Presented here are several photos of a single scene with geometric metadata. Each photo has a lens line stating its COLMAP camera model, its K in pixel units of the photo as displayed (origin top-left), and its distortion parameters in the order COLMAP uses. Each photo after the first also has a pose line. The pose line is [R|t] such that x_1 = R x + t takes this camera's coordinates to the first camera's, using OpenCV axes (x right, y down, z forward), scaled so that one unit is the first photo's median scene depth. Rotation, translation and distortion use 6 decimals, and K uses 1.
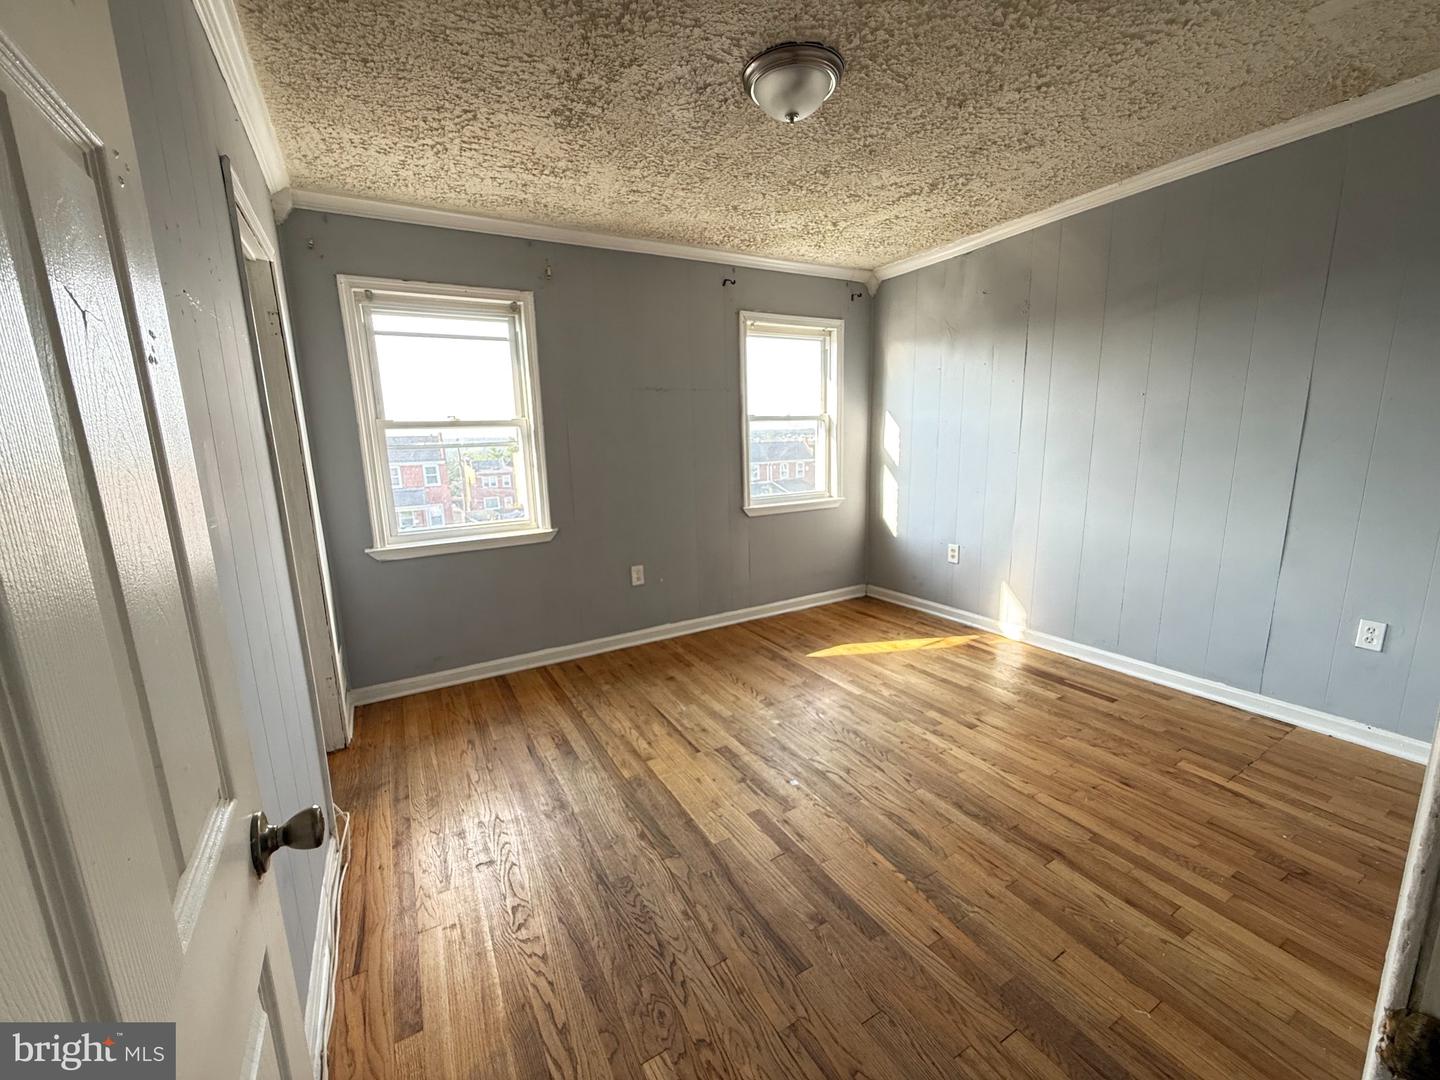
lens RADIAL K [[574.0, 0, 724.4], [0, 574.0, 538.7], [0, 0, 1]] dist [0.002664, -0.000857]
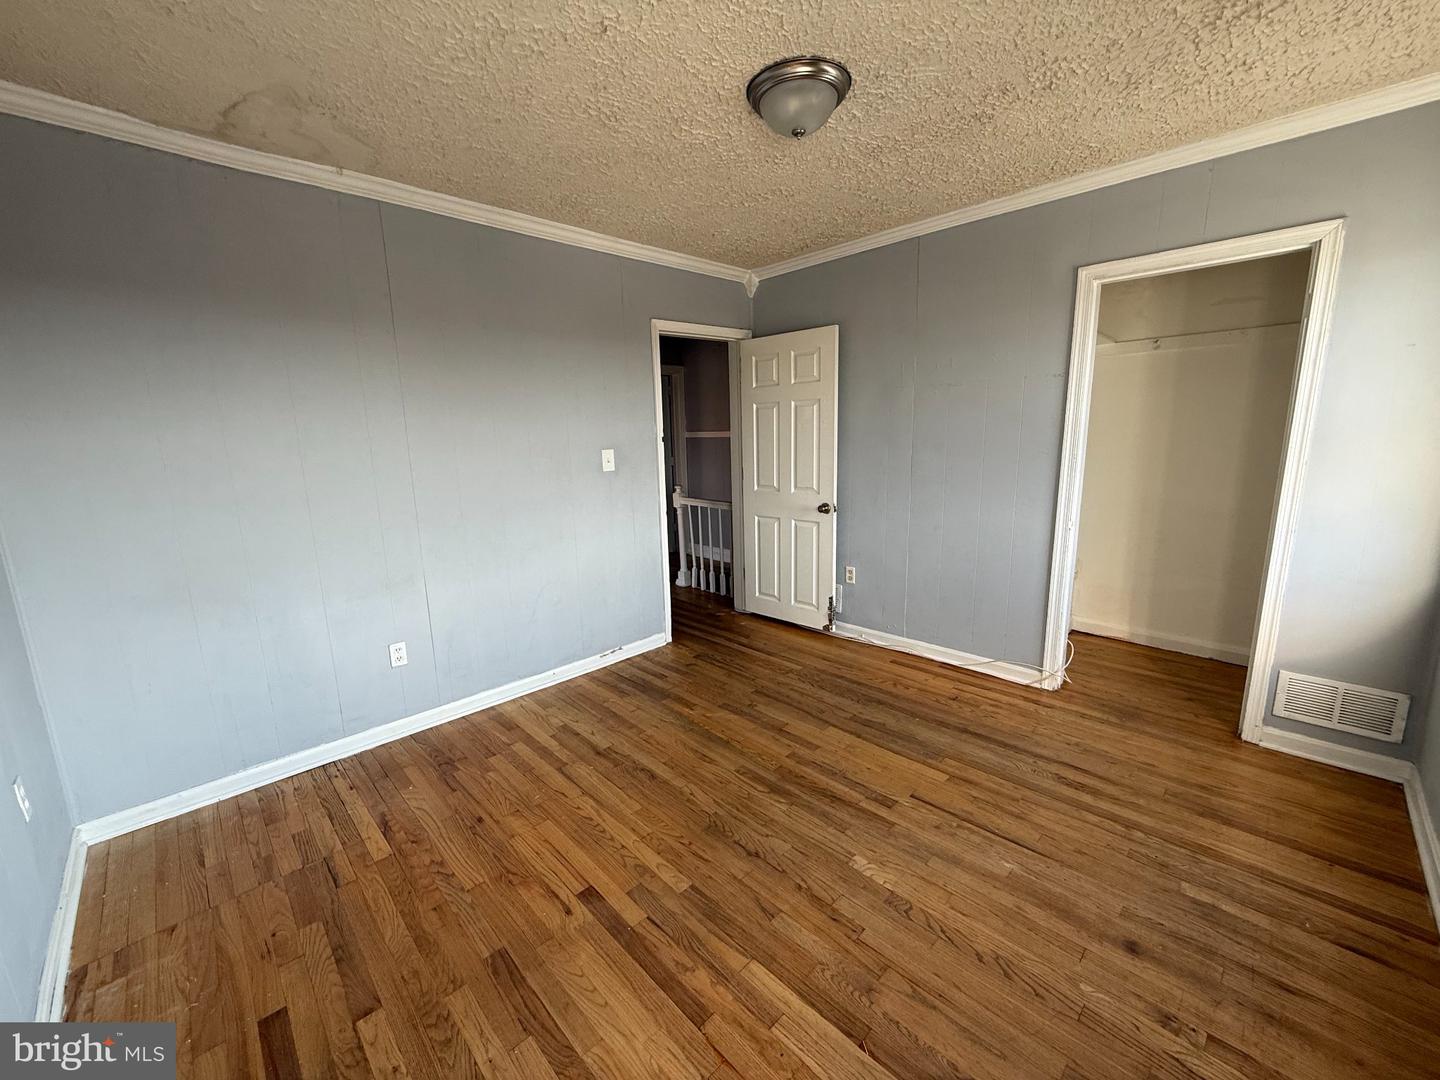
lens RADIAL K [[574.0, 0, 715.0], [0, 574.0, 543.8], [0, 0, 1]] dist [0.002664, -0.000857]
pose [[-0.969551, 0.101105, -0.223045, 0.429202], [0.013010, 0.930775, 0.365361, -0.342055], [0.244545, 0.351334, -0.903749, 1.650076]]
